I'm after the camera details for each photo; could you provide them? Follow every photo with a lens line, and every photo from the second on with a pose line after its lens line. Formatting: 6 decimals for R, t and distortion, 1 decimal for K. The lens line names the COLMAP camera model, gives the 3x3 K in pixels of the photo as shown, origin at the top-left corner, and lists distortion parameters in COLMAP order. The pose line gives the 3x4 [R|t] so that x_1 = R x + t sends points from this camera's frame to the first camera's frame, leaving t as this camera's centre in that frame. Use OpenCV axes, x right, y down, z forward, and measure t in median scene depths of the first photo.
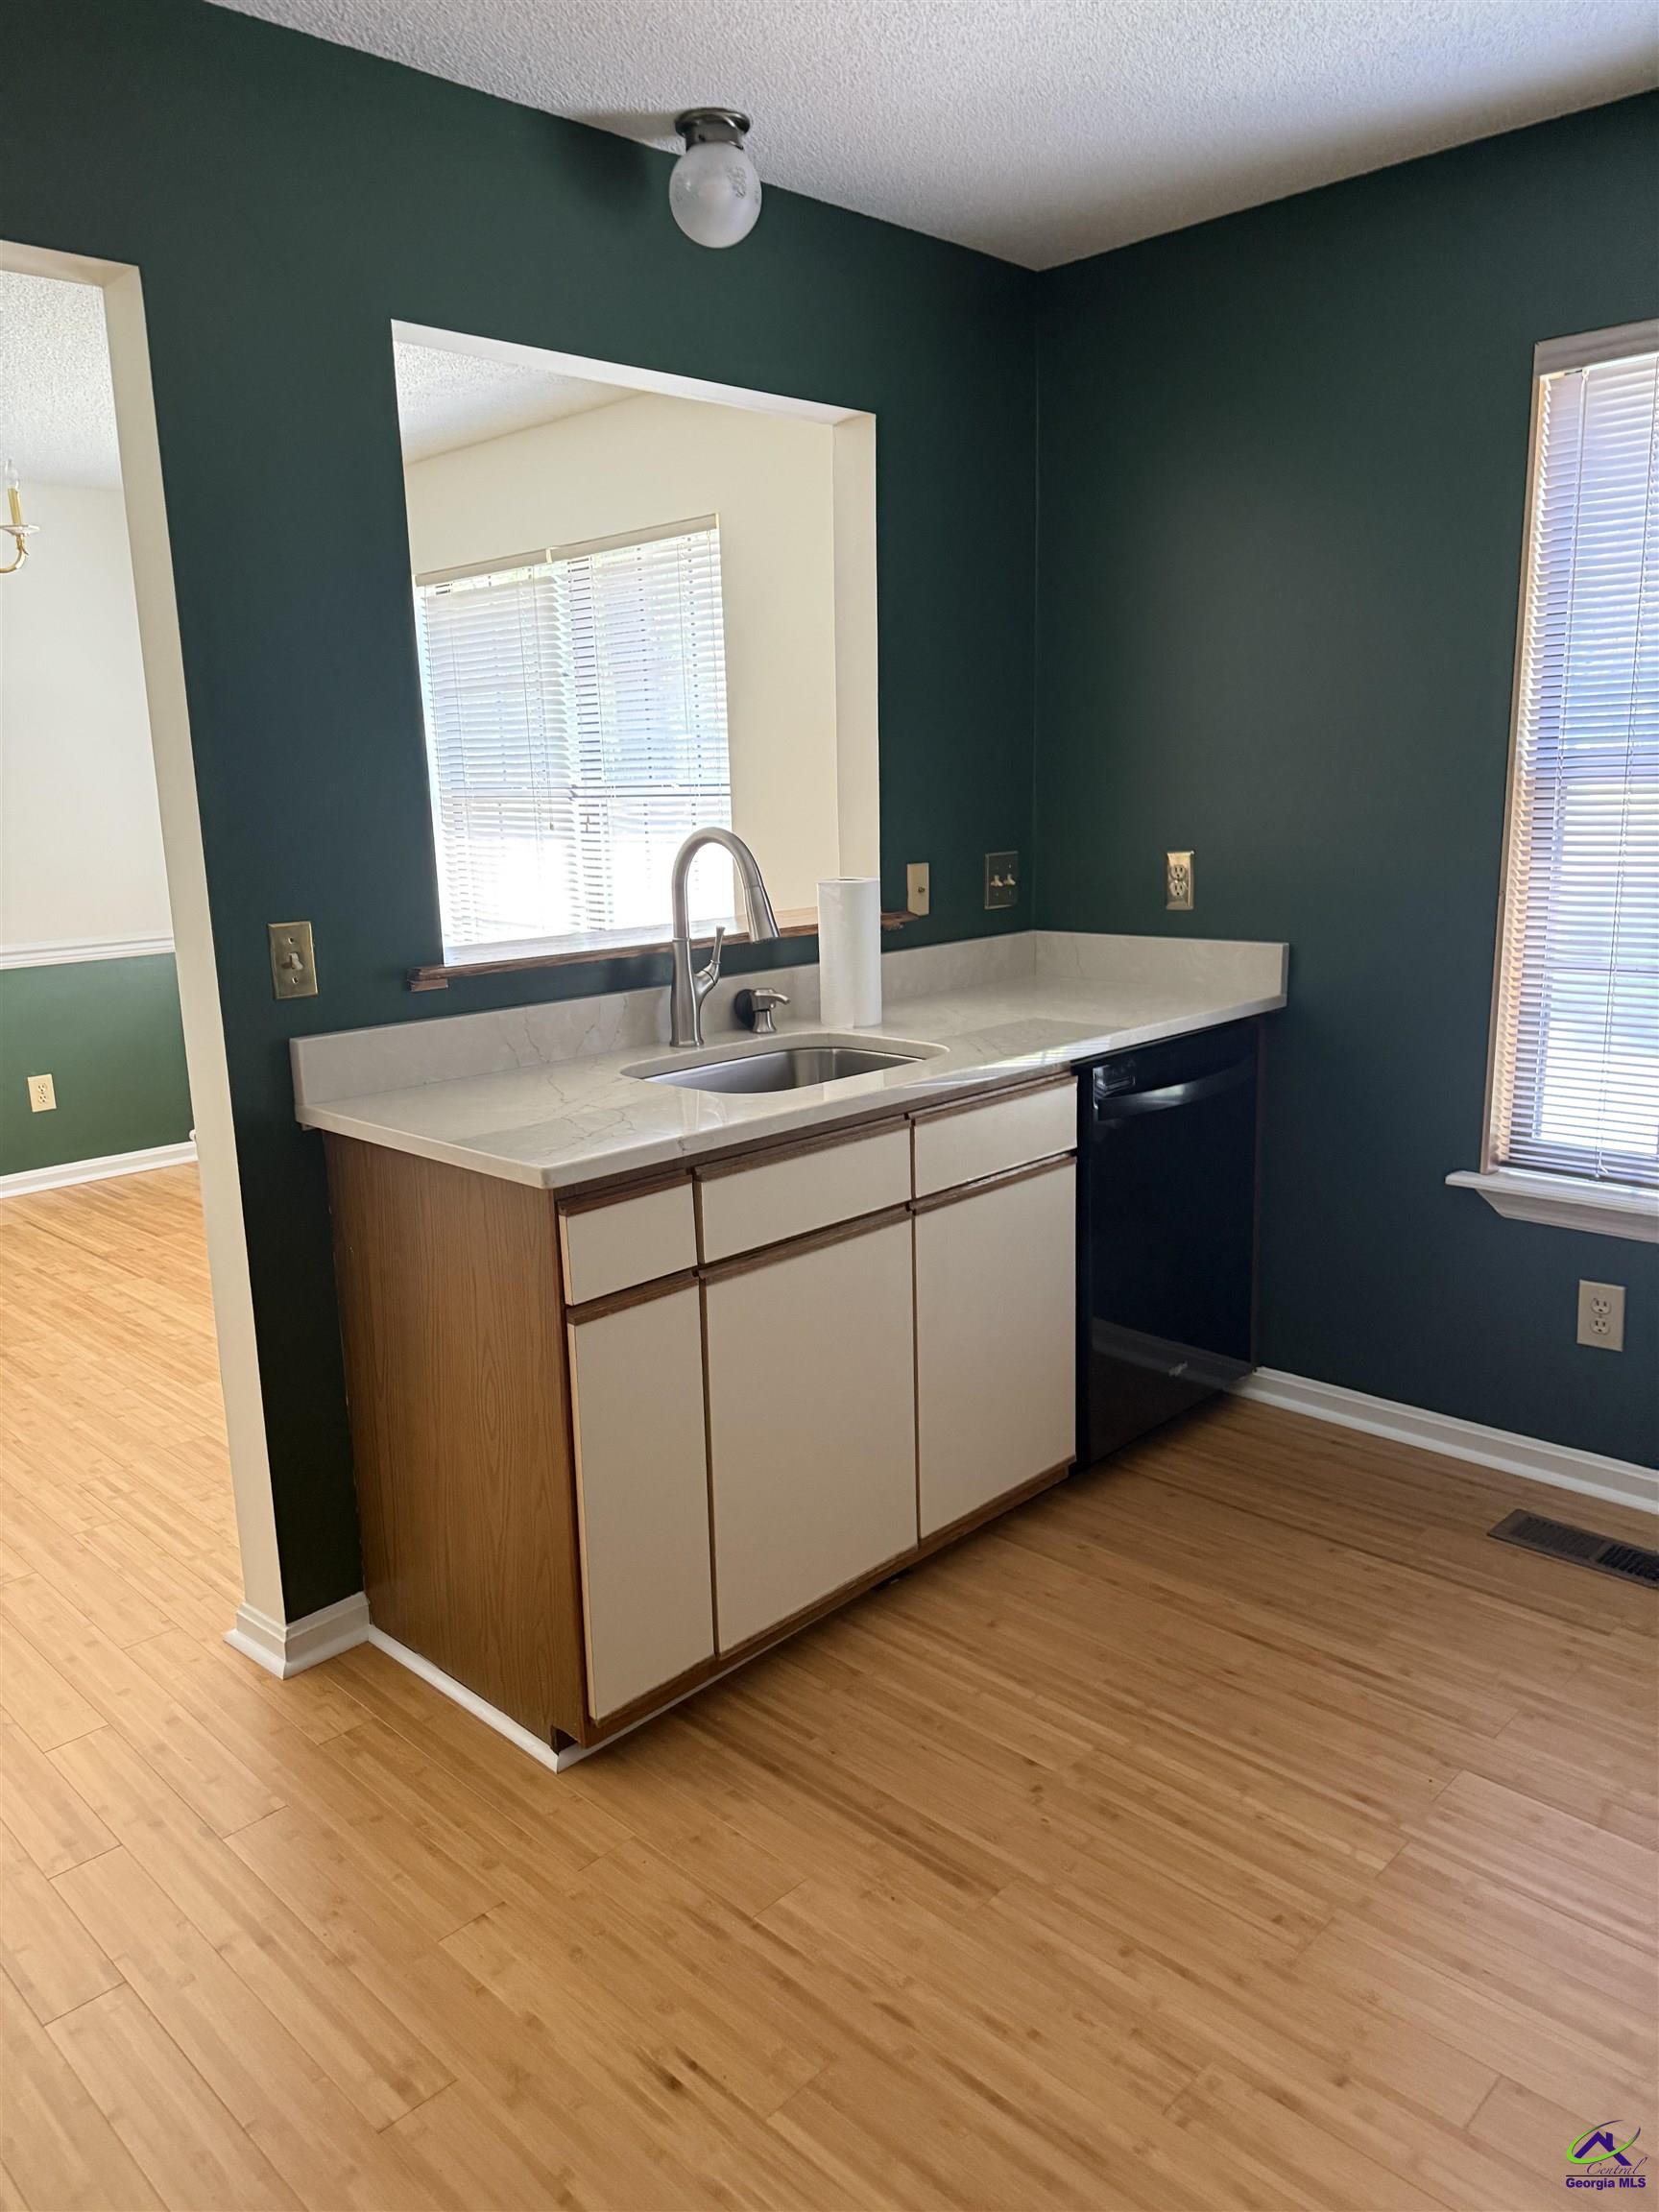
lens RADIAL K [[1548.0, 0, 820.1], [0, 1548.0, 1106.4], [0, 0, 1]] dist [0.084317, -0.121200]
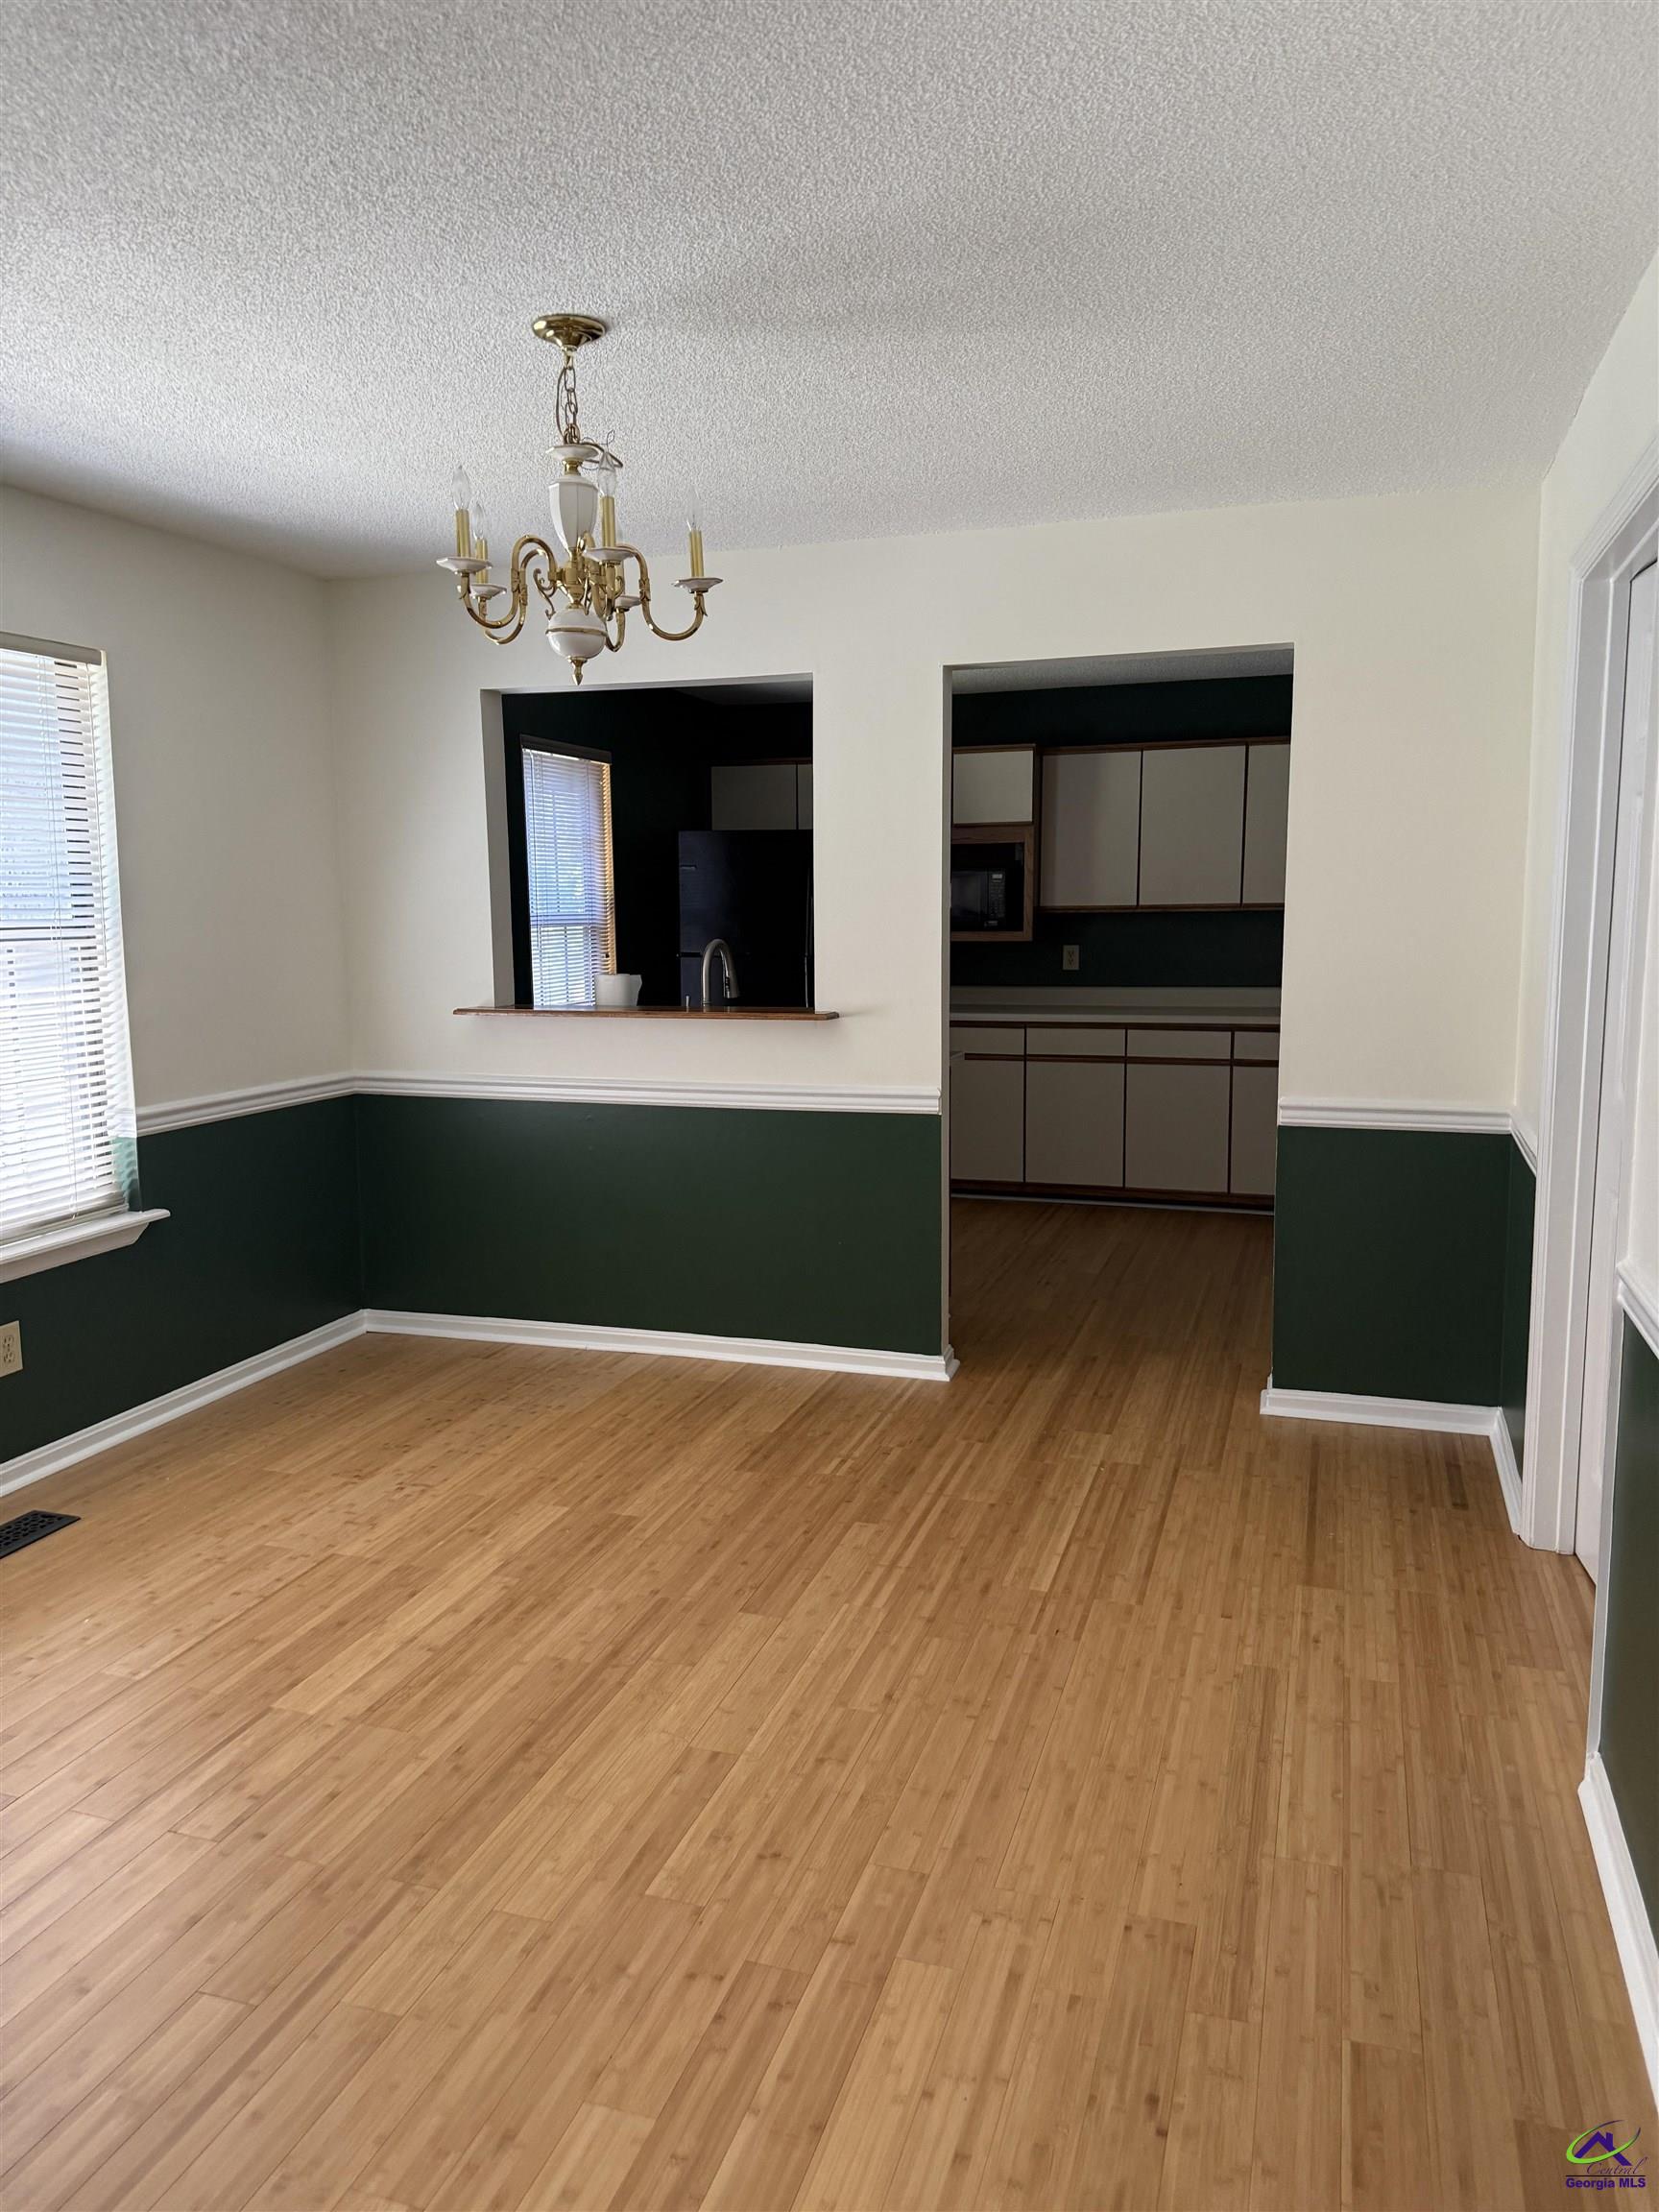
lens RADIAL K [[1548.0, 0, 820.1], [0, 1548.0, 1106.4], [0, 0, 1]] dist [0.084317, -0.121200]
pose [[-0.452302, -0.082238, 0.888065, -1.144329], [0.203925, 0.959825, 0.192745, -0.206188], [-0.868238, 0.268277, -0.417360, 1.094264]]
